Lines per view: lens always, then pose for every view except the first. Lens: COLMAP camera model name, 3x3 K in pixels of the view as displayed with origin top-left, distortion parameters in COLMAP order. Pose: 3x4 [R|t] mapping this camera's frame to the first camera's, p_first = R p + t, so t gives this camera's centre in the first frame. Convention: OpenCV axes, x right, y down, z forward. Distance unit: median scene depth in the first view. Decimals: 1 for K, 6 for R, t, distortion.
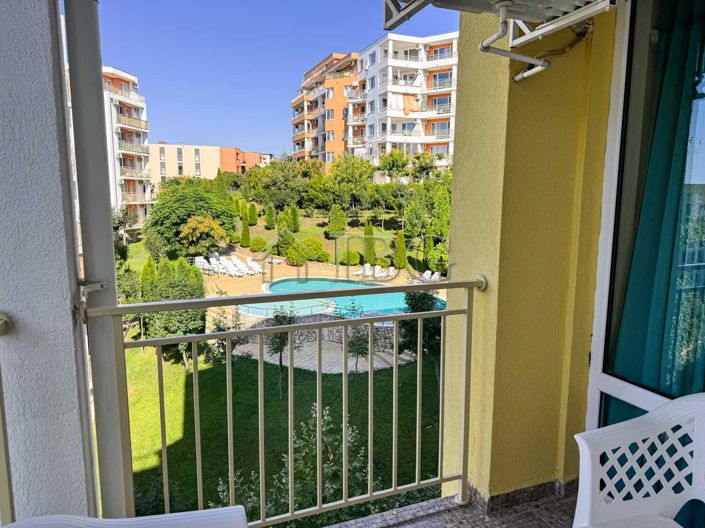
lens RADIAL K [[491.2, 0, 348.9], [0, 491.2, 265.8], [0, 0, 1]] dist [0.153000, -0.269023]
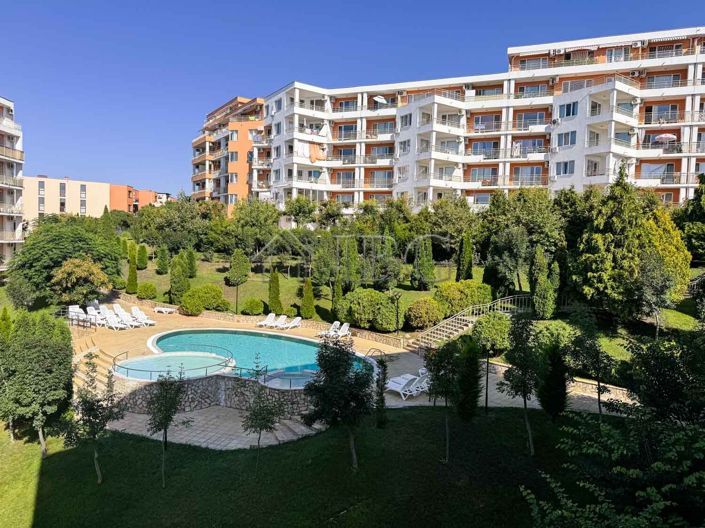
lens RADIAL K [[491.2, 0, 348.9], [0, 491.2, 265.8], [0, 0, 1]] dist [0.153000, -0.269023]
pose [[0.980776, 0.020517, 0.194053, -0.001610], [-0.002810, 0.995839, -0.091085, -0.005526], [-0.195114, 0.088788, 0.976753, 0.031755]]
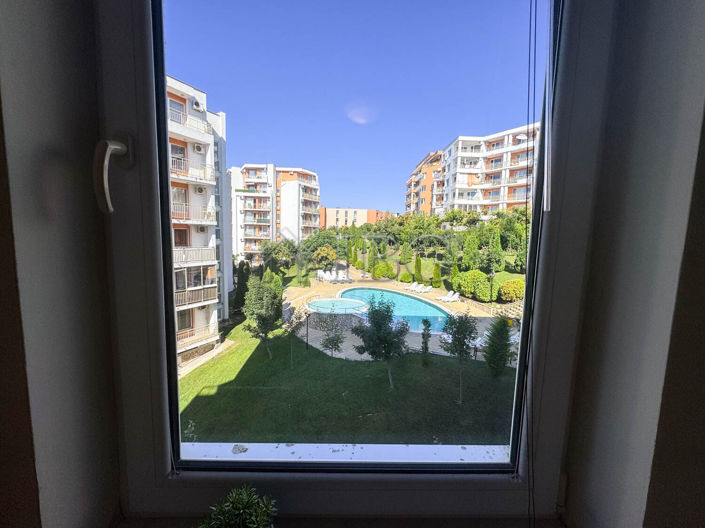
lens RADIAL K [[281.5, 0, 352.1], [0, 281.5, 263.4], [0, 0, 1]] dist [-0.001239, 0.000335]
pose [[0.931424, 0.059318, -0.359069, 0.104350], [-0.076542, 0.996489, -0.033928, -0.010922], [0.355796, 0.059085, 0.932694, 0.078925]]
